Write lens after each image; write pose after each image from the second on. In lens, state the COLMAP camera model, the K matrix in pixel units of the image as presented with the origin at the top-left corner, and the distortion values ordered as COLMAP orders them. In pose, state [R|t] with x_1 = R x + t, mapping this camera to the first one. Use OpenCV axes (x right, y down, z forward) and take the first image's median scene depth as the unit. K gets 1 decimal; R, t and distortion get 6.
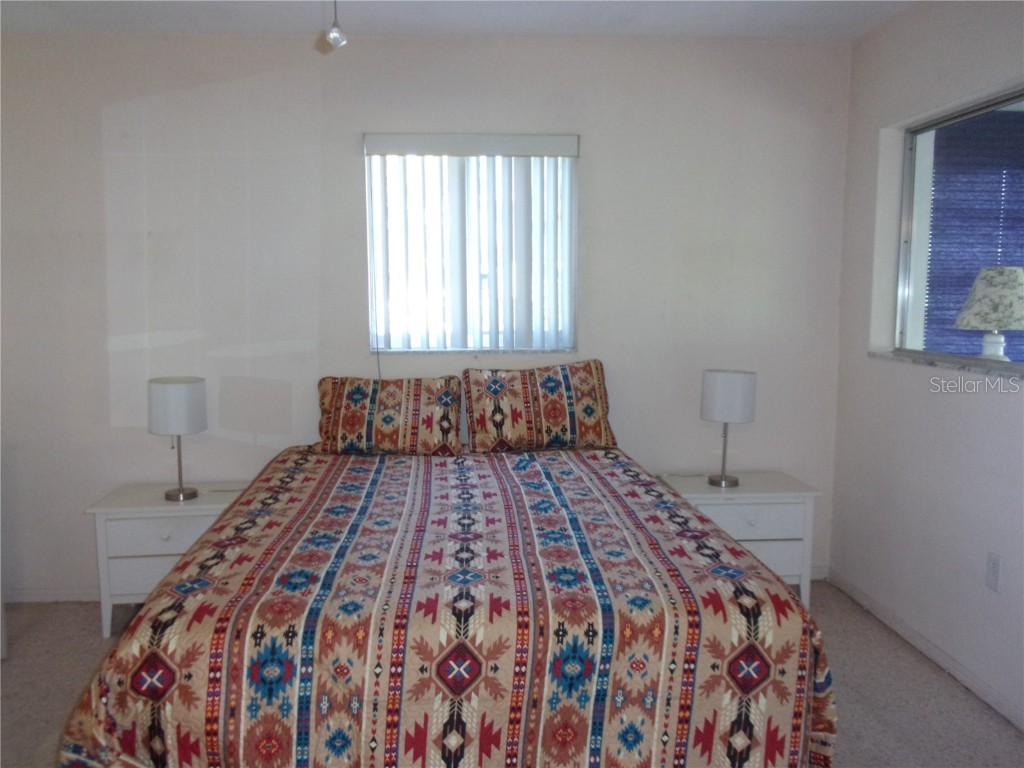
lens RADIAL K [[863.2, 0, 512.1], [0, 863.2, 392.4], [0, 0, 1]] dist [0.021768, -0.047872]
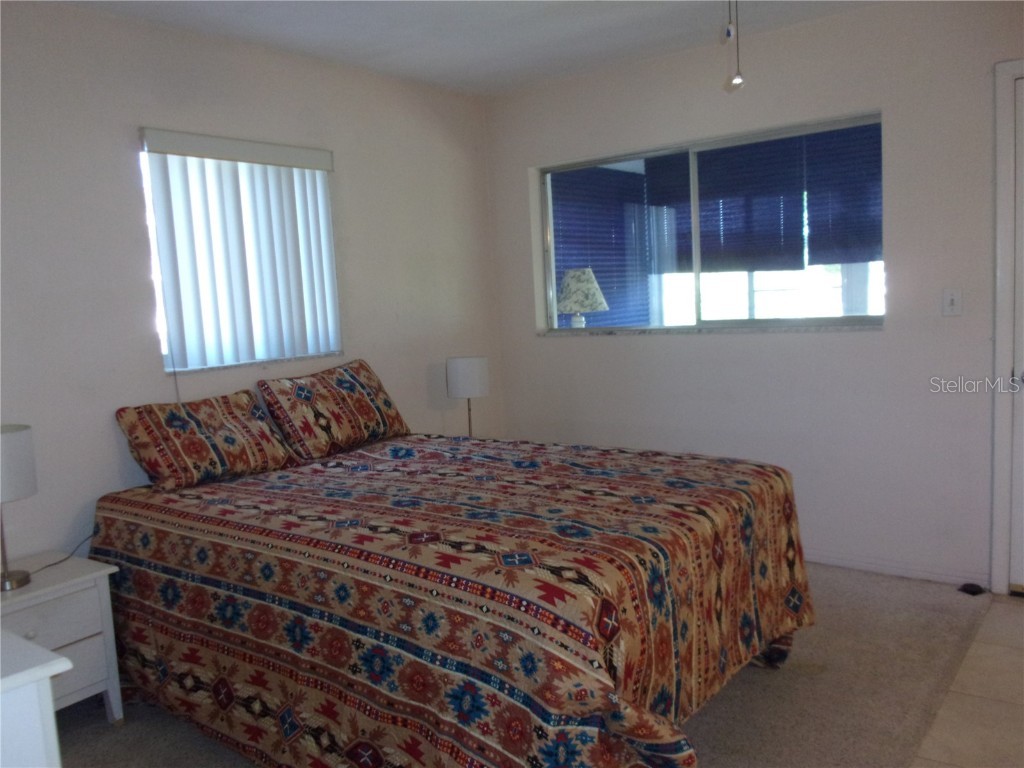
lens RADIAL K [[863.2, 0, 509.7], [0, 863.2, 380.3], [0, 0, 1]] dist [0.021768, -0.047872]
pose [[0.651934, -0.109407, 0.750341, -0.616425], [0.143396, 0.989470, 0.019685, -0.006956], [-0.744593, 0.094763, 0.660758, 0.159876]]
